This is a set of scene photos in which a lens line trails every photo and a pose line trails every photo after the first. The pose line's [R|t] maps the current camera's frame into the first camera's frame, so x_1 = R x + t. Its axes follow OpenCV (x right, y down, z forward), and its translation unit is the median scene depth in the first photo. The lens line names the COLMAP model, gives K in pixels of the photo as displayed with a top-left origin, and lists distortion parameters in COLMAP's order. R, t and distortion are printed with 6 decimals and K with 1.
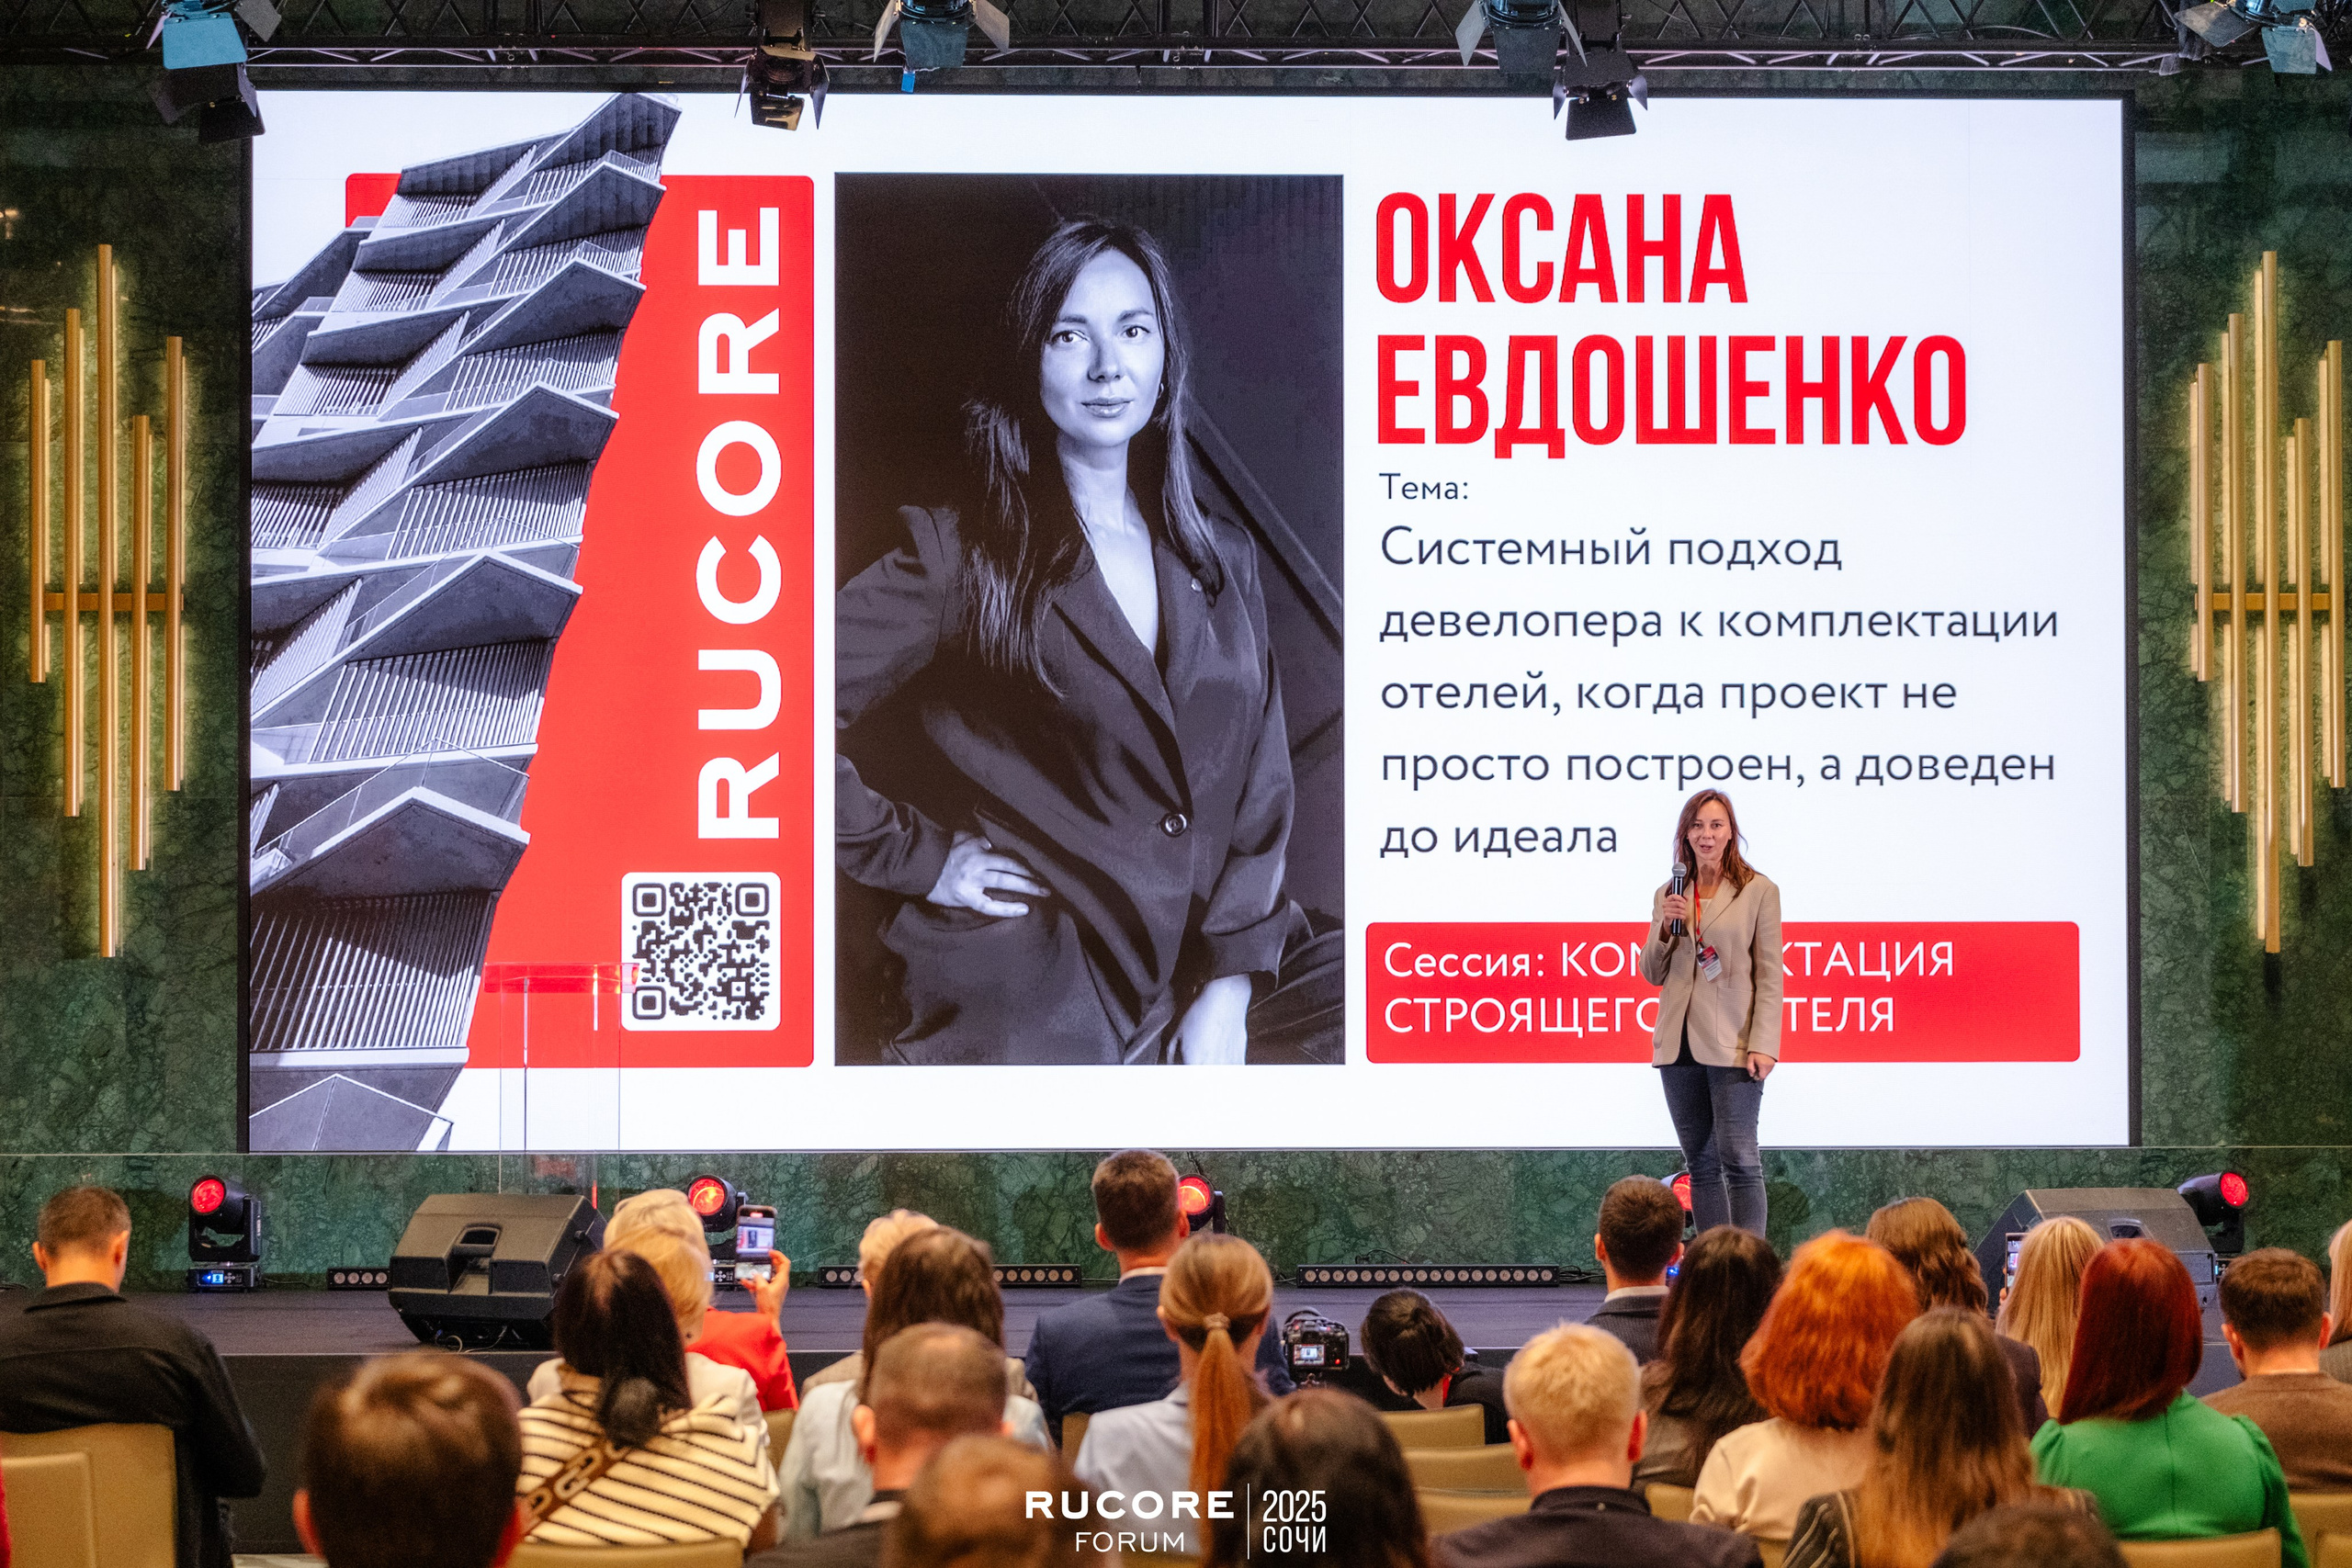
lens RADIAL K [[5615.8, 0, 1176.0], [0, 5615.8, 784.0], [0, 0, 1]] dist [-0.025942, 0.202816]
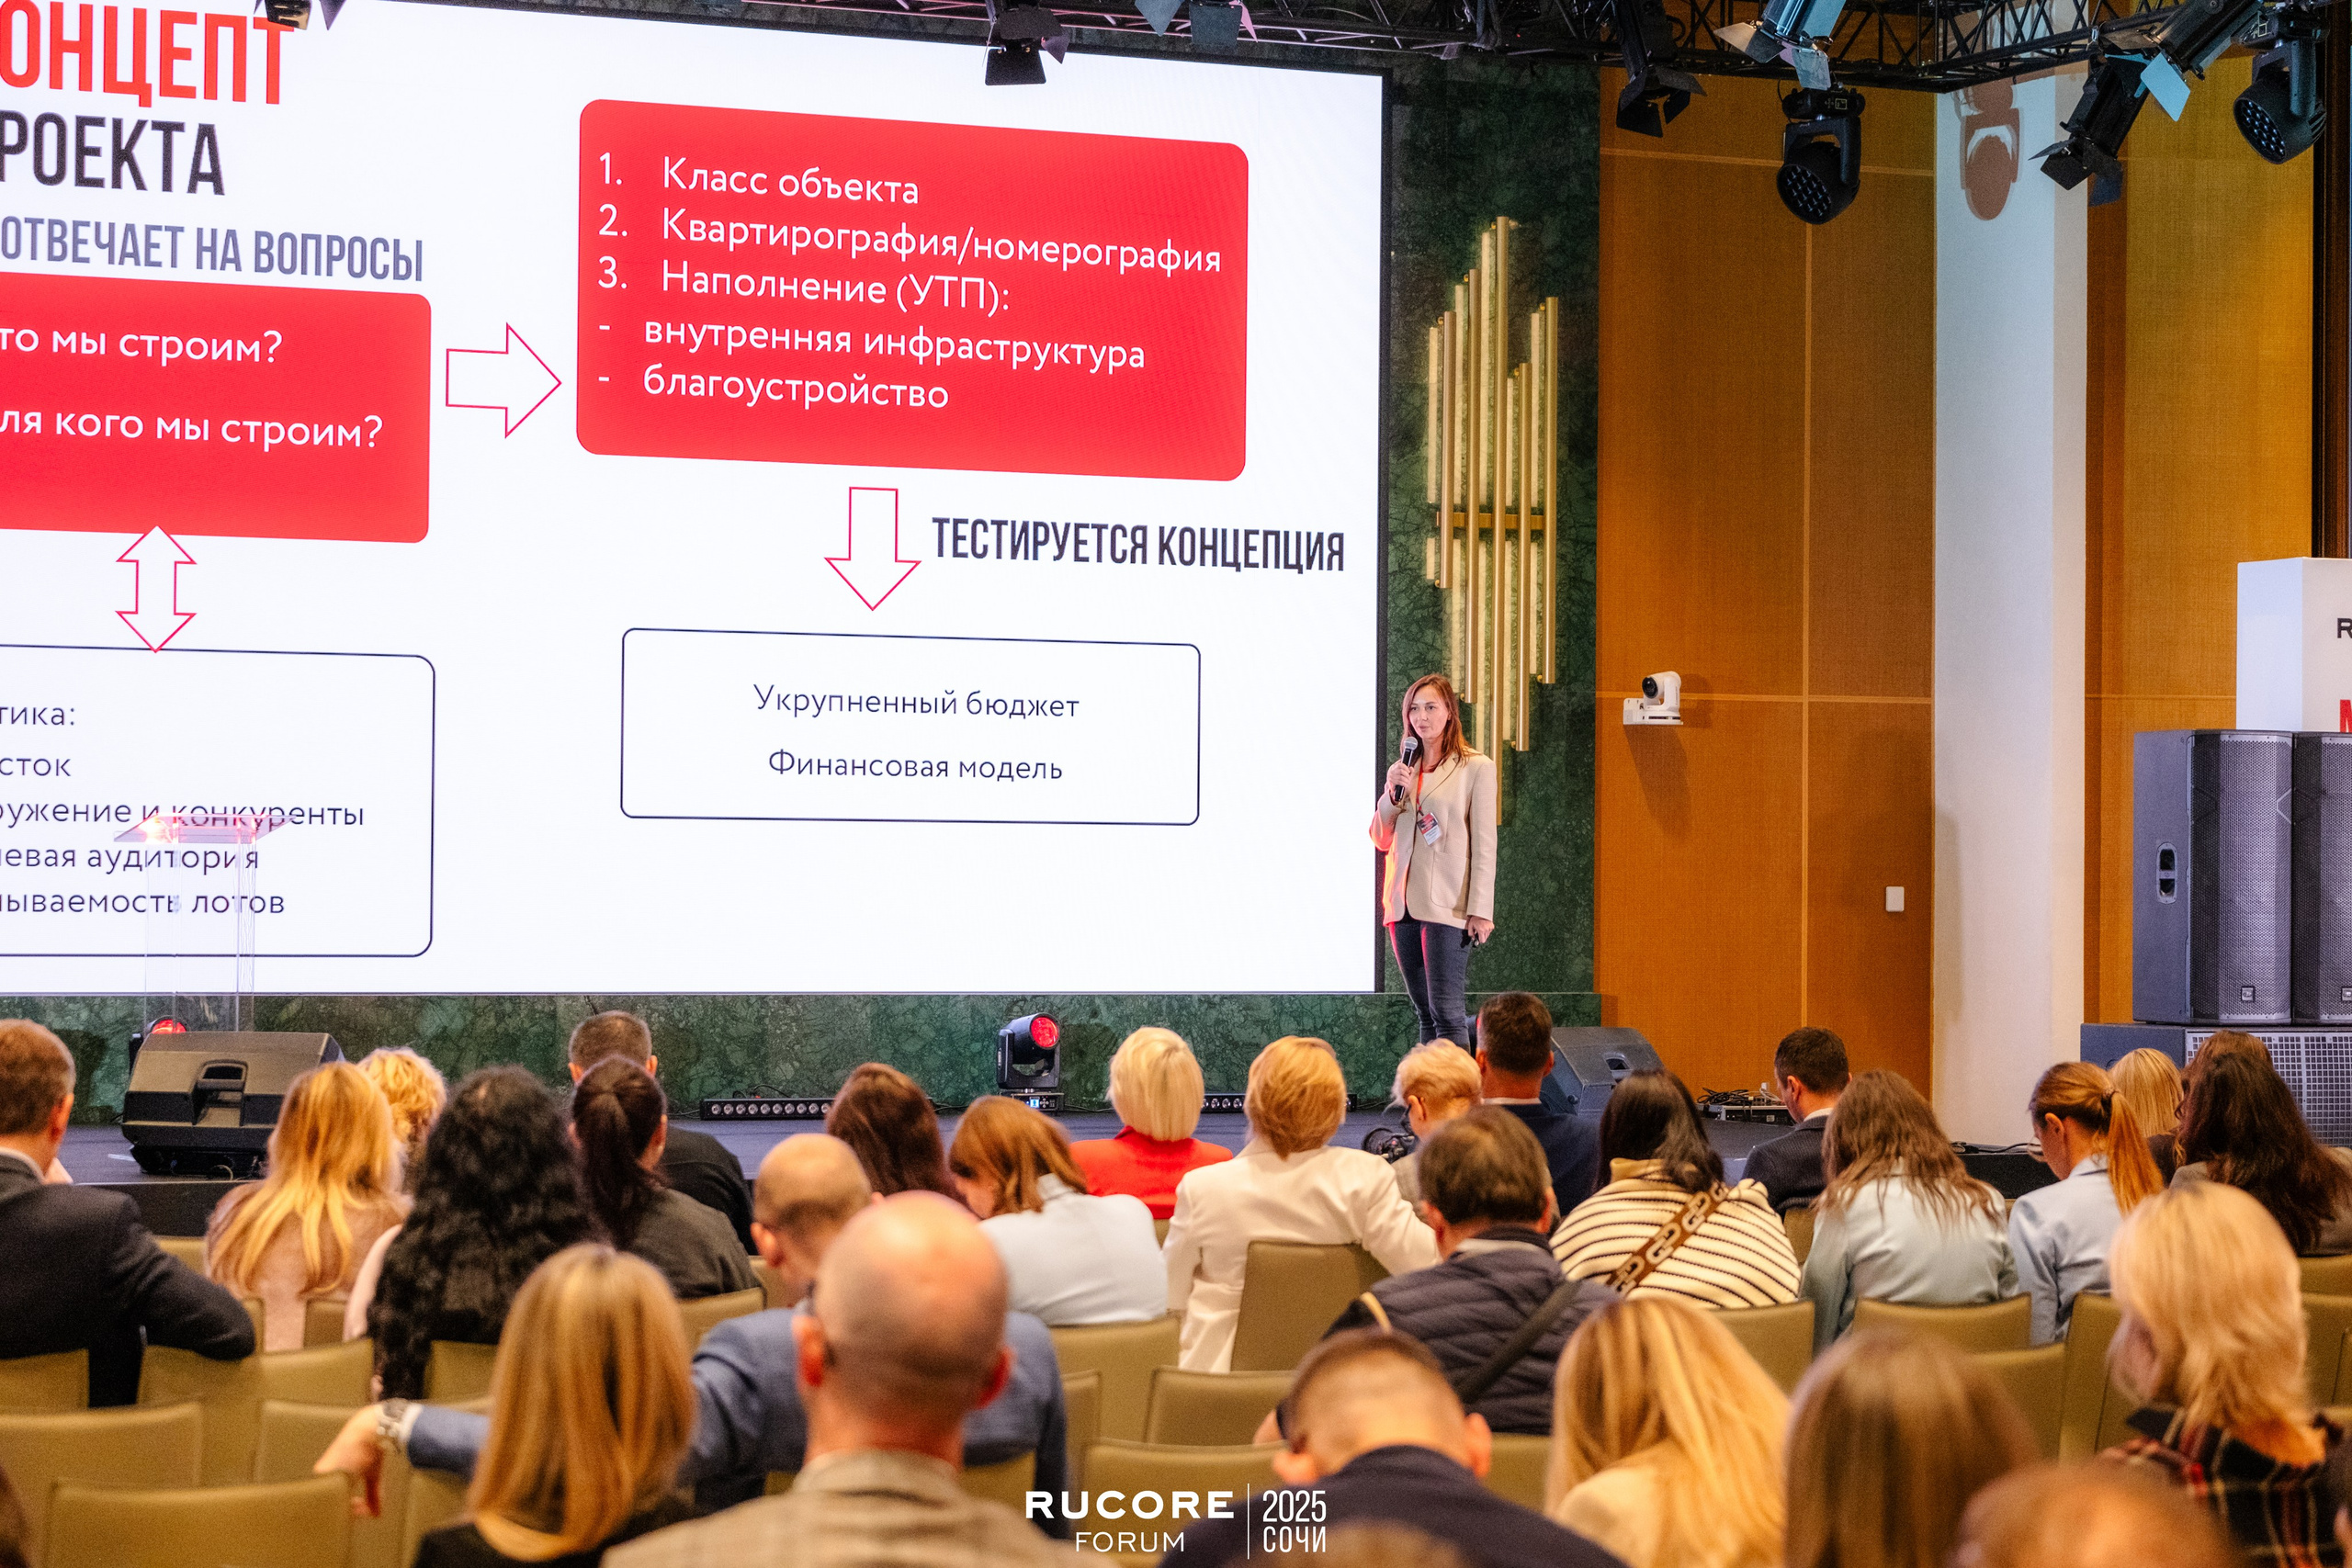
lens RADIAL K [[5615.8, 0, 1176.0], [0, 5615.8, 784.0], [0, 0, 1]] dist [-0.025942, 0.202816]
pose [[0.920704, 0.016284, 0.389921, -0.315215], [-0.025929, 0.999474, 0.019484, 0.000743], [-0.389398, -0.028049, 0.920642, -0.038350]]
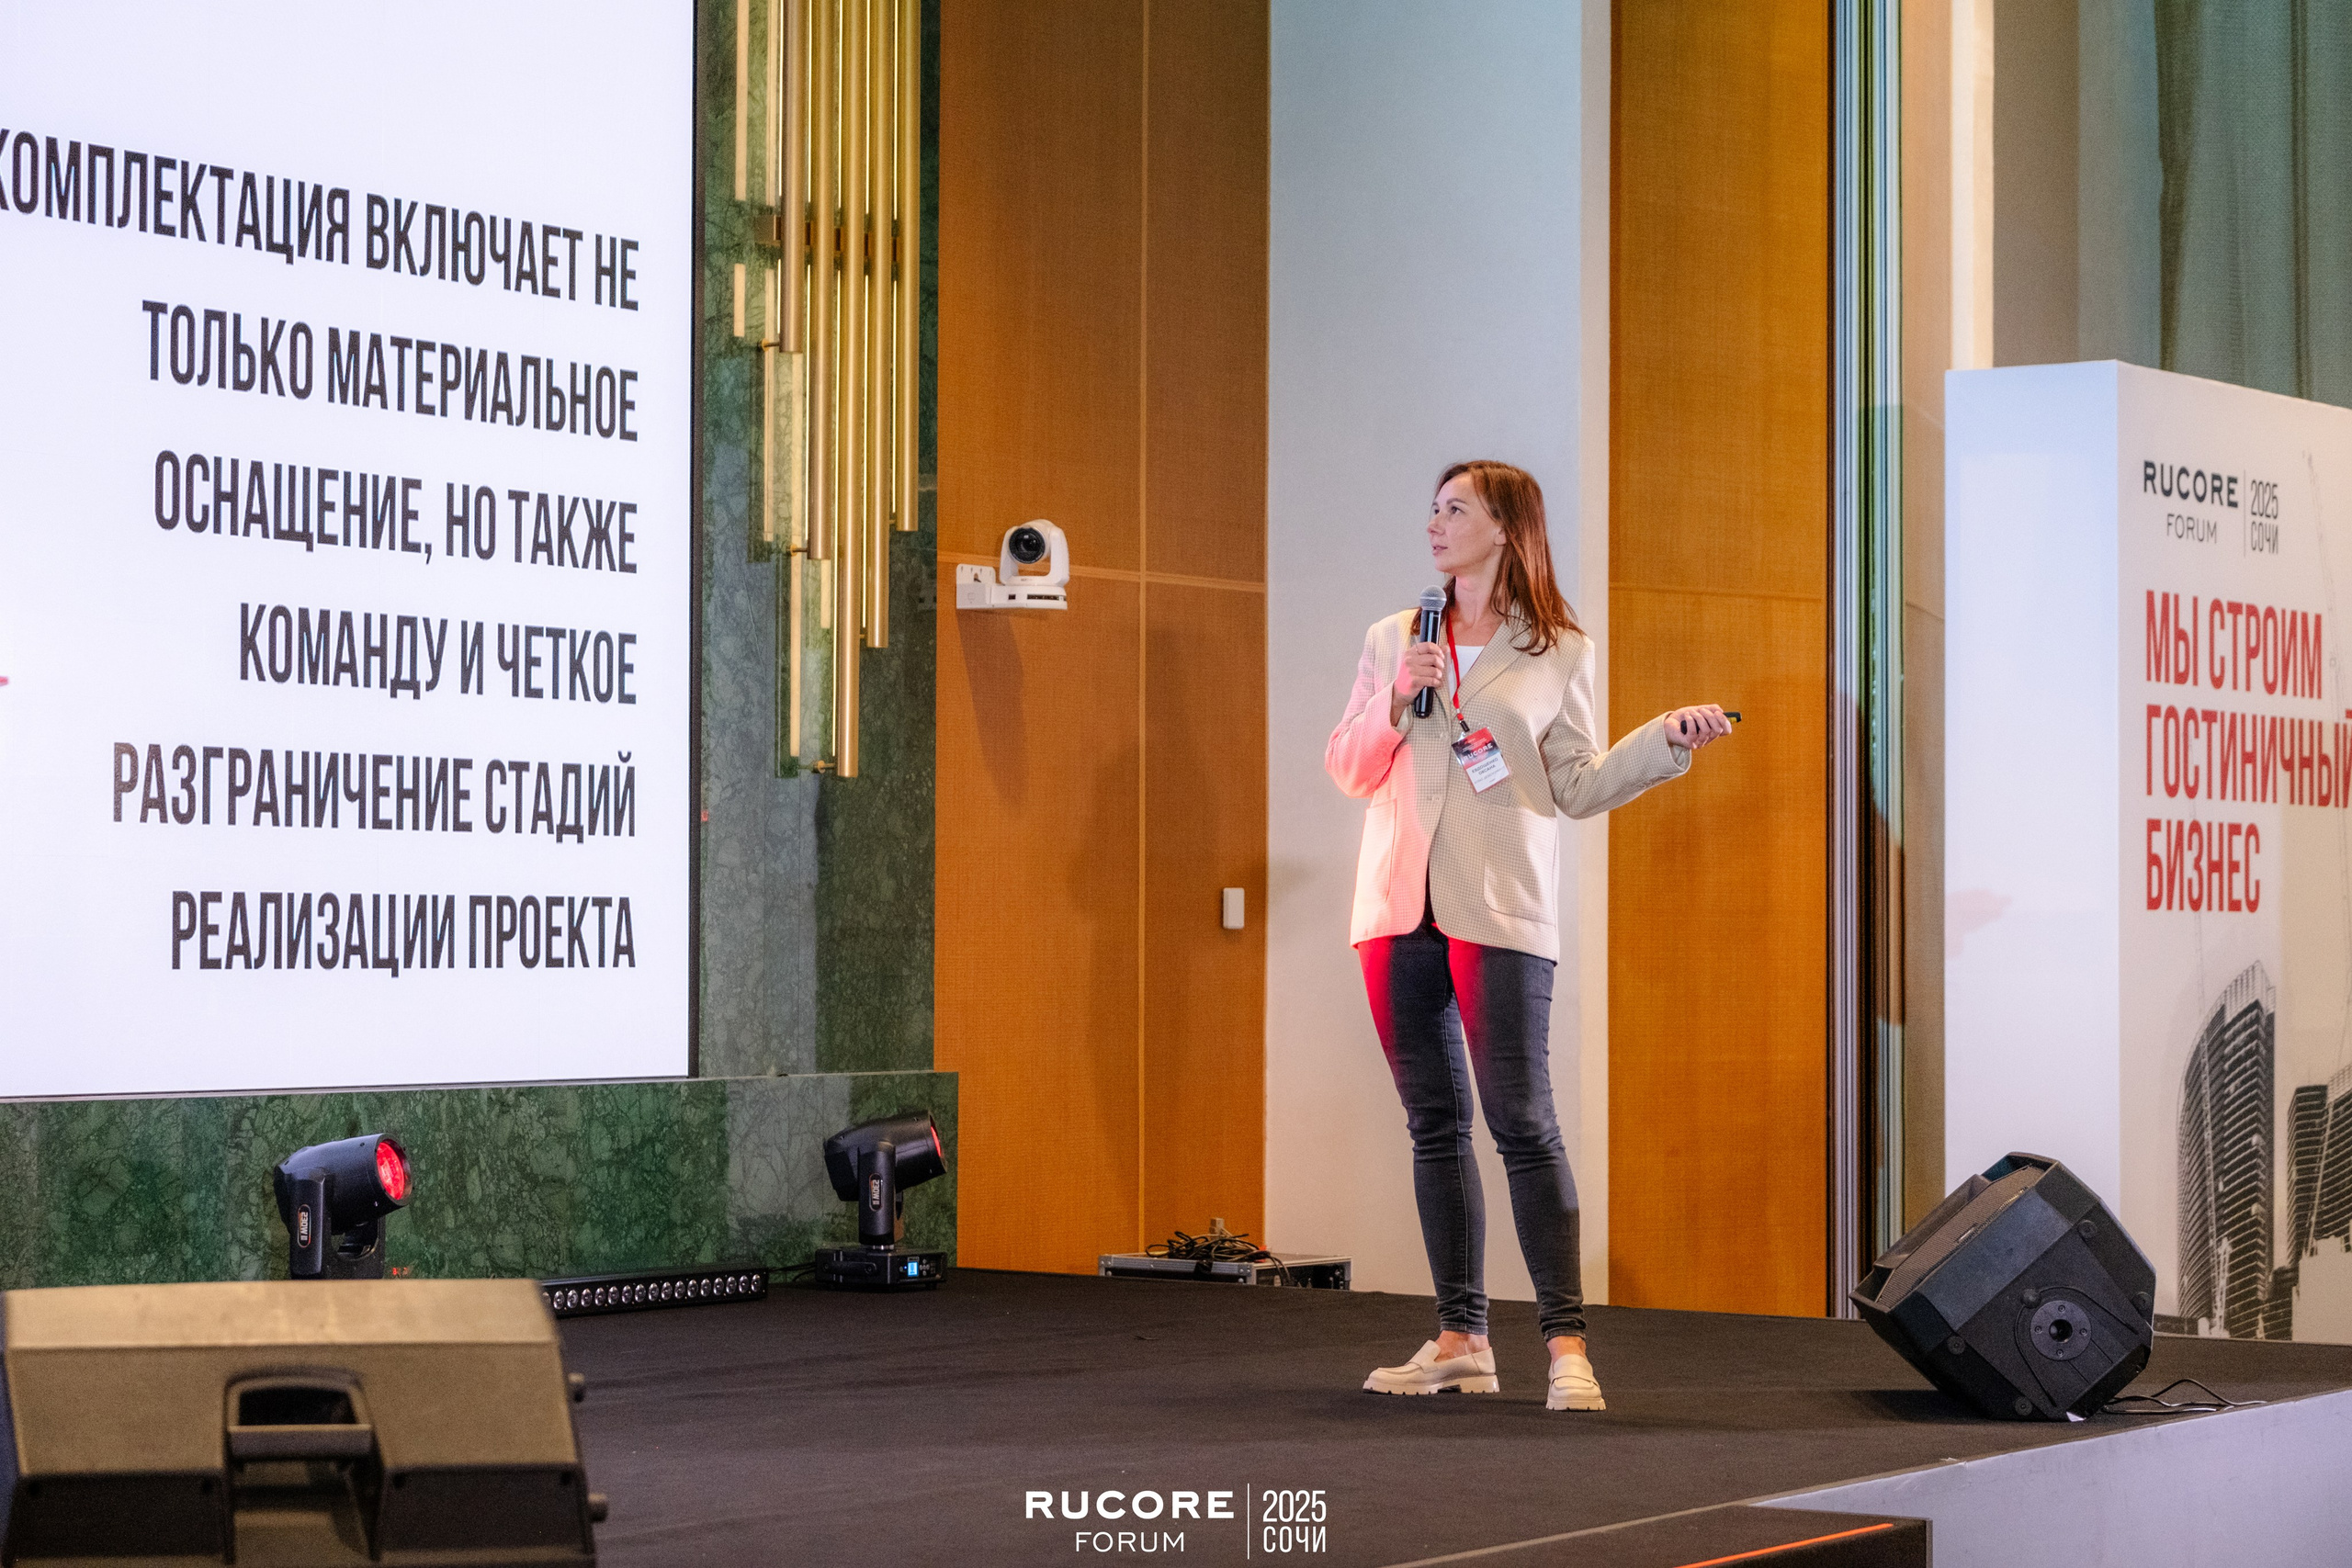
lens RADIAL K [[5615.8, 0, 1176.0], [0, 5615.8, 784.0], [0, 0, 1]] dist [-0.025942, 0.202816]
pose [[0.567641, 0.029285, 0.822755, -0.318707], [-0.048662, 0.998813, -0.001979, 0.030082], [-0.821837, -0.038913, 0.568393, 0.594760]]
